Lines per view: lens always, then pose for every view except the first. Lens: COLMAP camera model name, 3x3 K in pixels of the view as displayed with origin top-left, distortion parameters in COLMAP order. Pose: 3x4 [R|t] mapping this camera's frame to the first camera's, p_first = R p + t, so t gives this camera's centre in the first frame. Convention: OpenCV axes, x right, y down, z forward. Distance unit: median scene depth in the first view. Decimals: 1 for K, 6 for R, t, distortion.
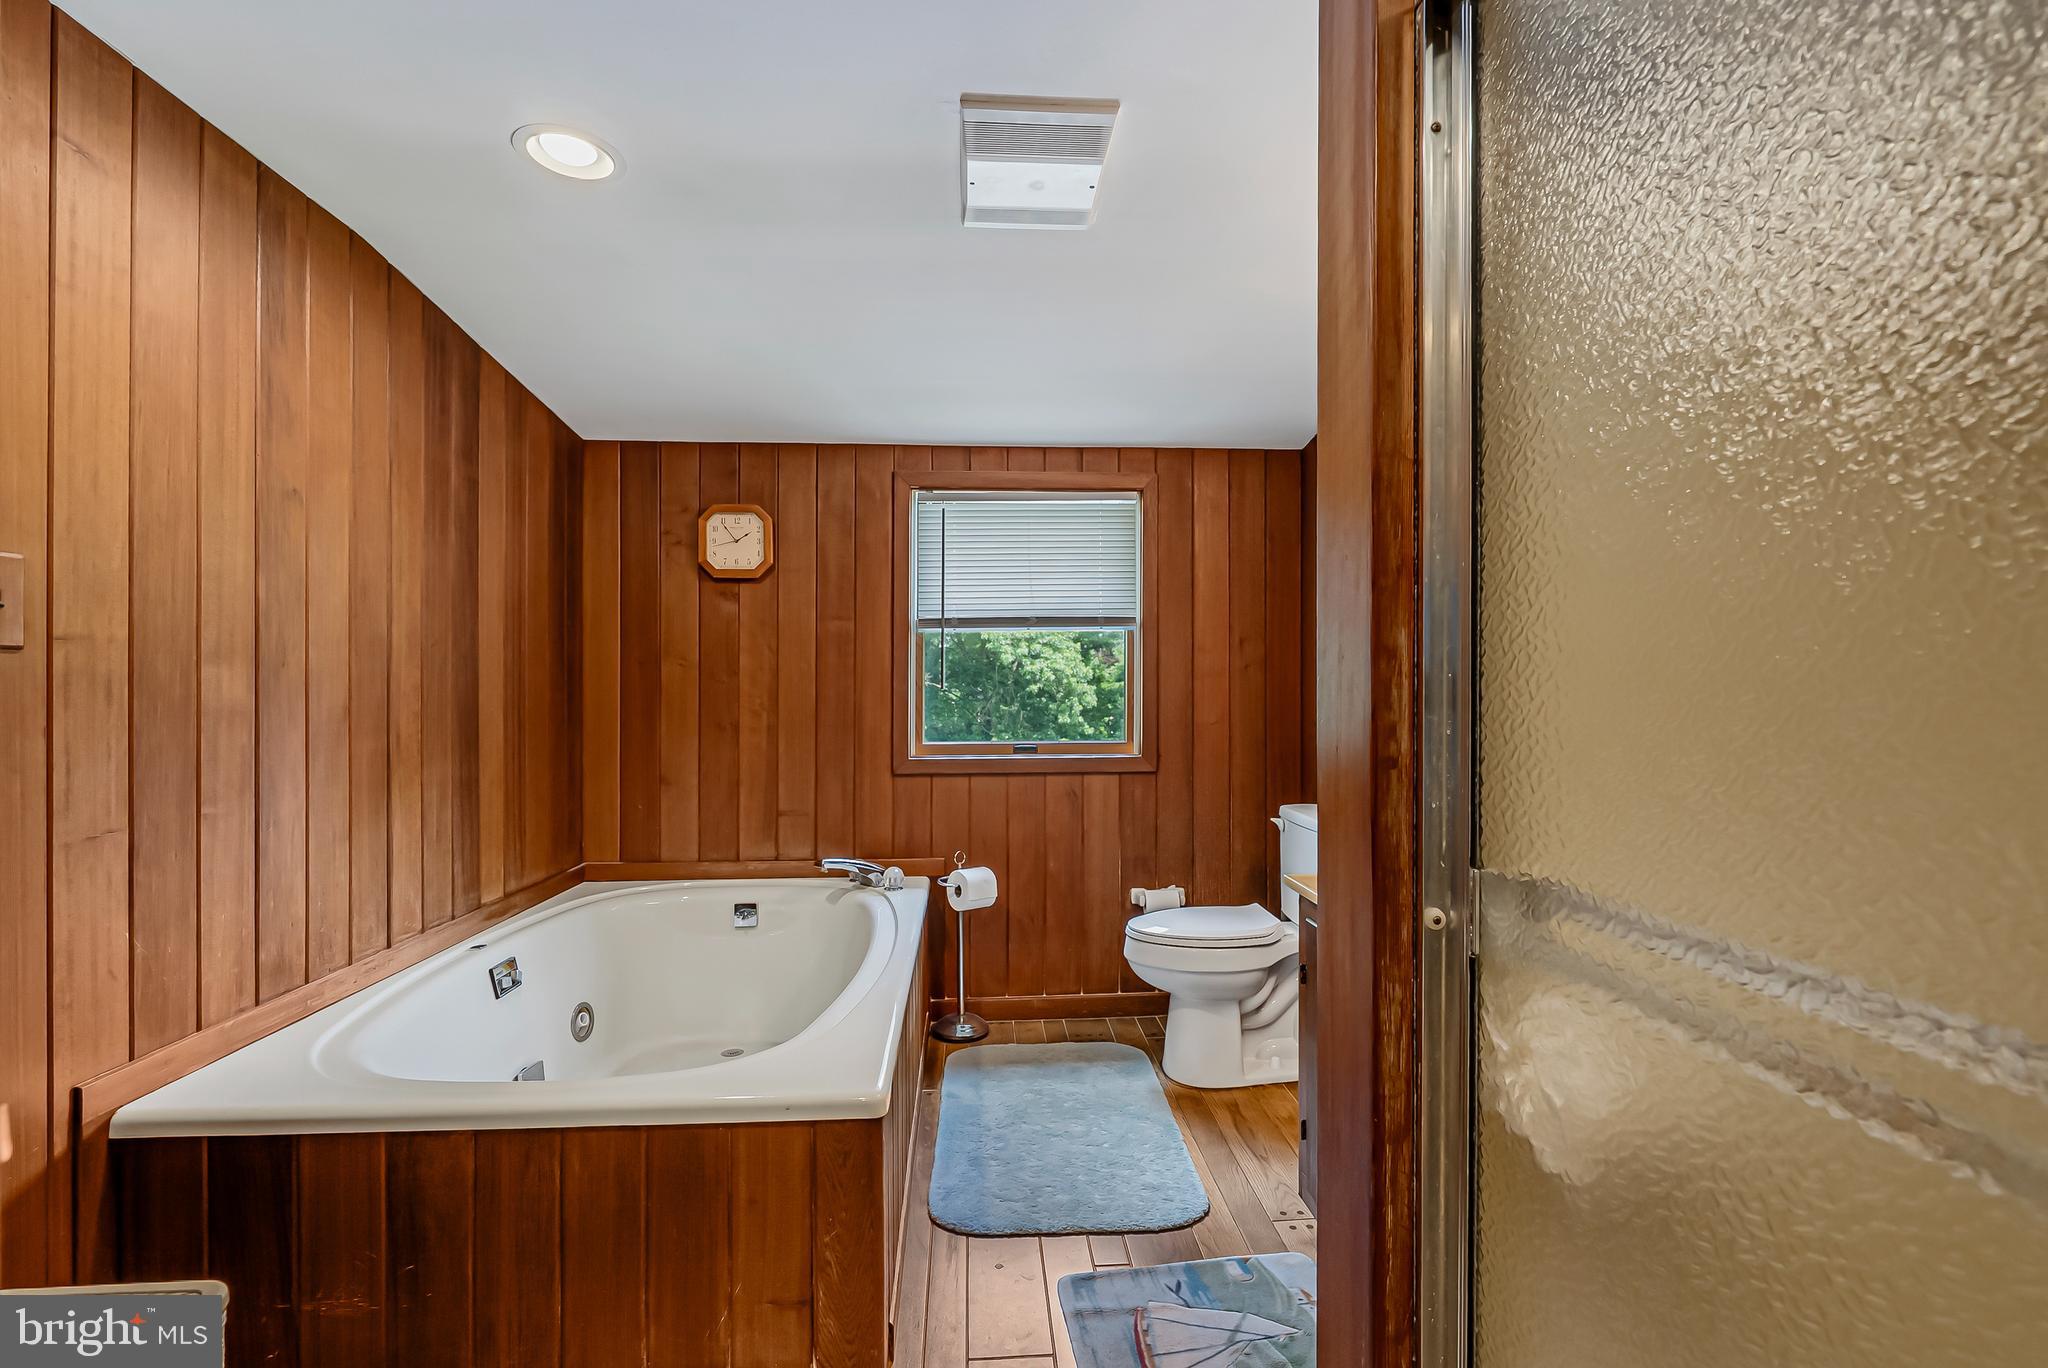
lens RADIAL K [[933.1, 0, 1021.6], [0, 933.1, 690.9], [0, 0, 1]] dist [-0.000759, 0.000074]
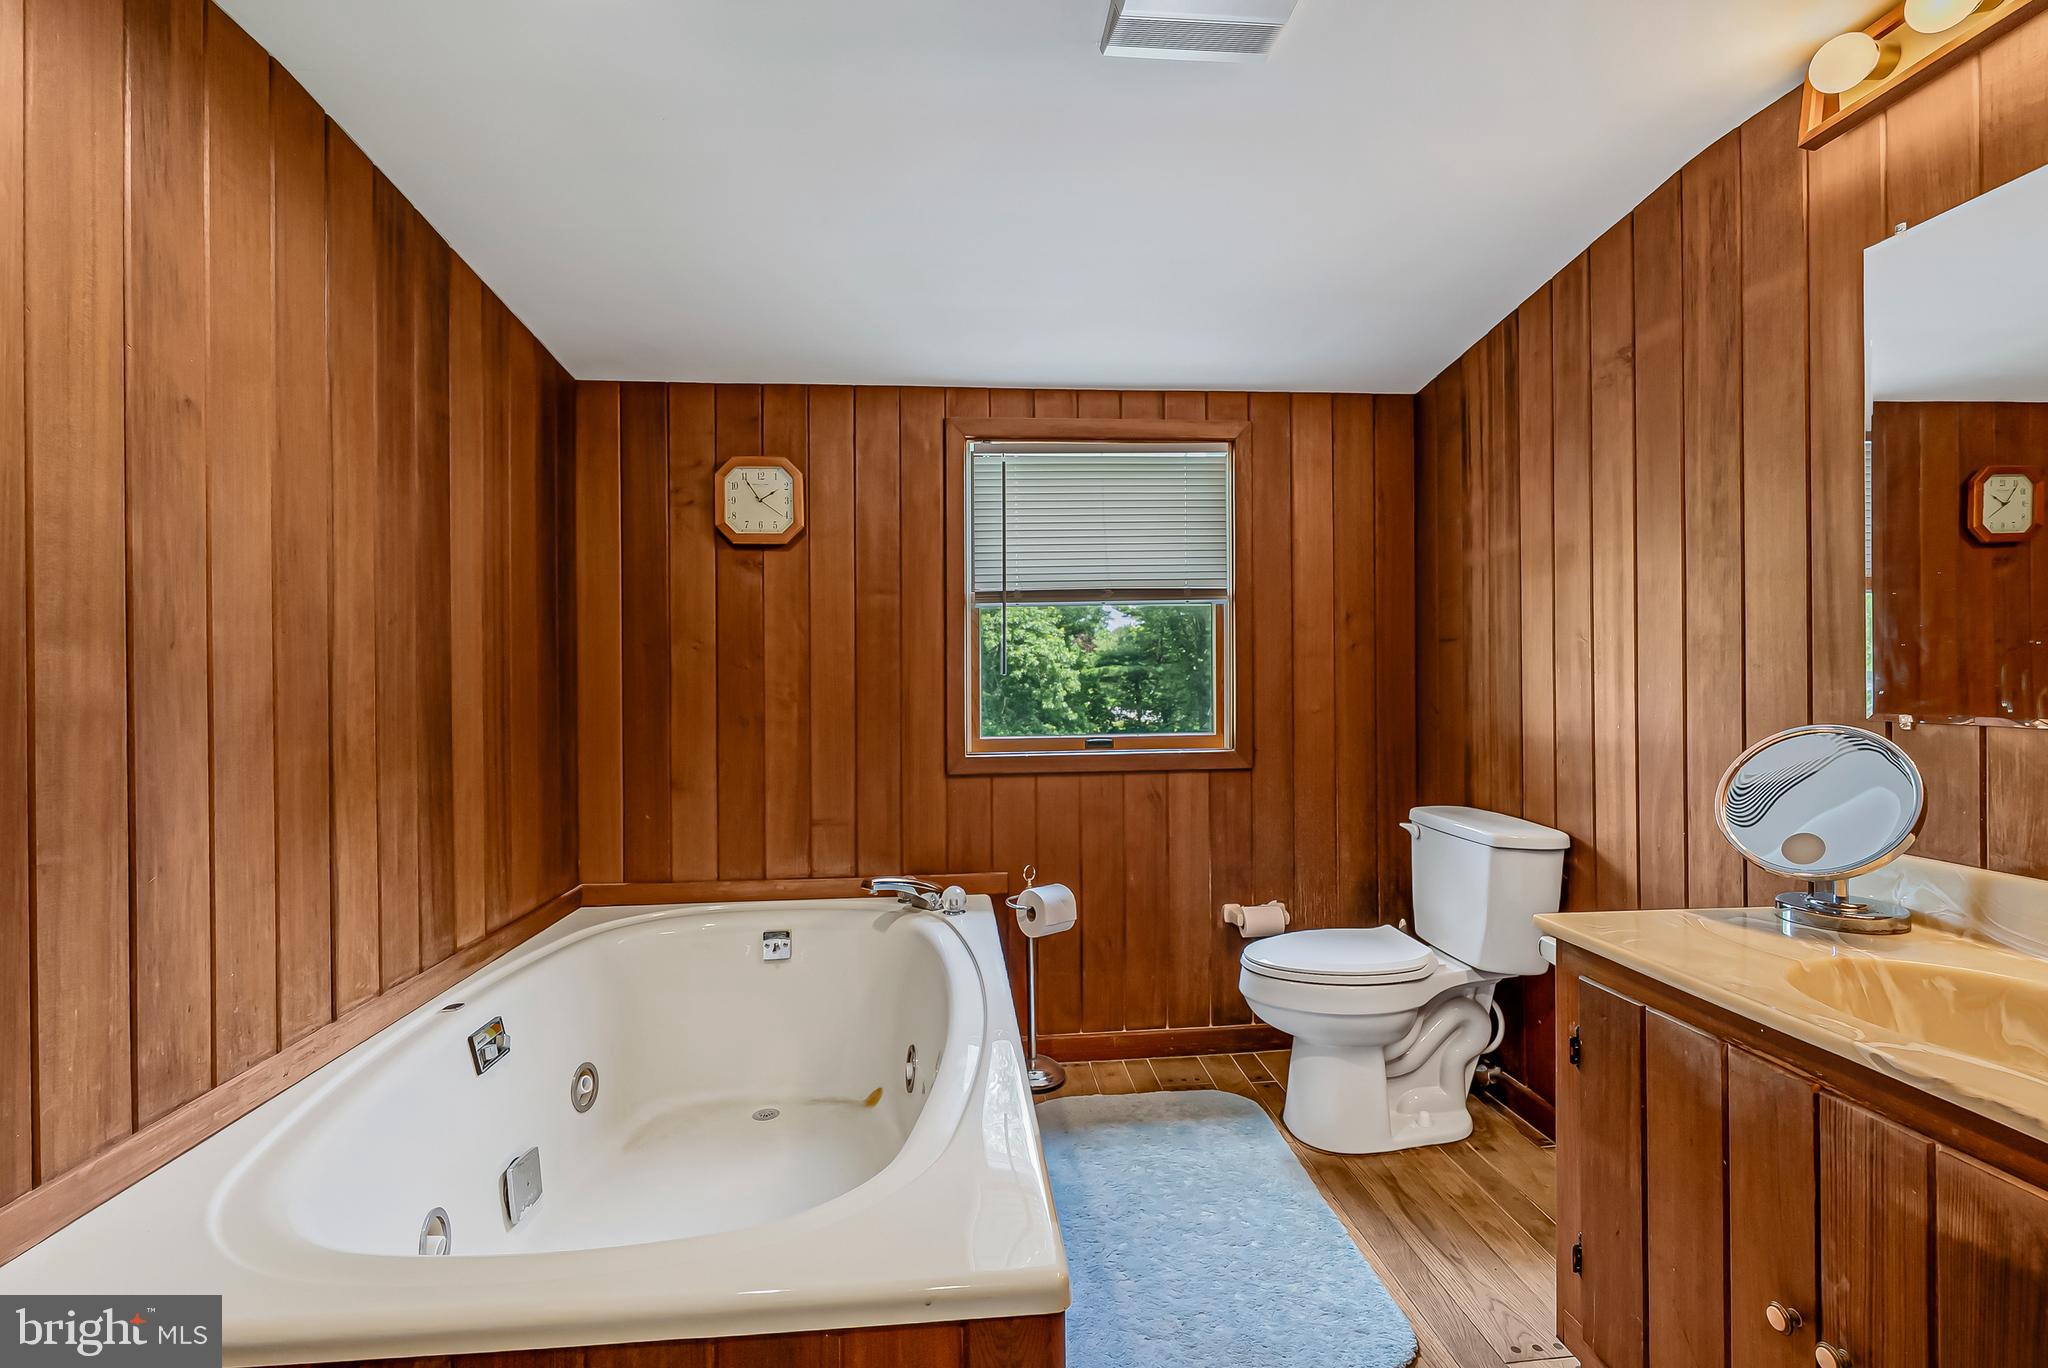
lens RADIAL K [[933.1, 0, 1025.2], [0, 933.1, 677.6], [0, 0, 1]] dist [-0.000759, 0.000074]
pose [[0.999666, -0.007569, 0.024718, -0.102524], [0.007542, 0.999971, 0.001214, 0.000268], [-0.024727, -0.001027, 0.999694, 0.175378]]
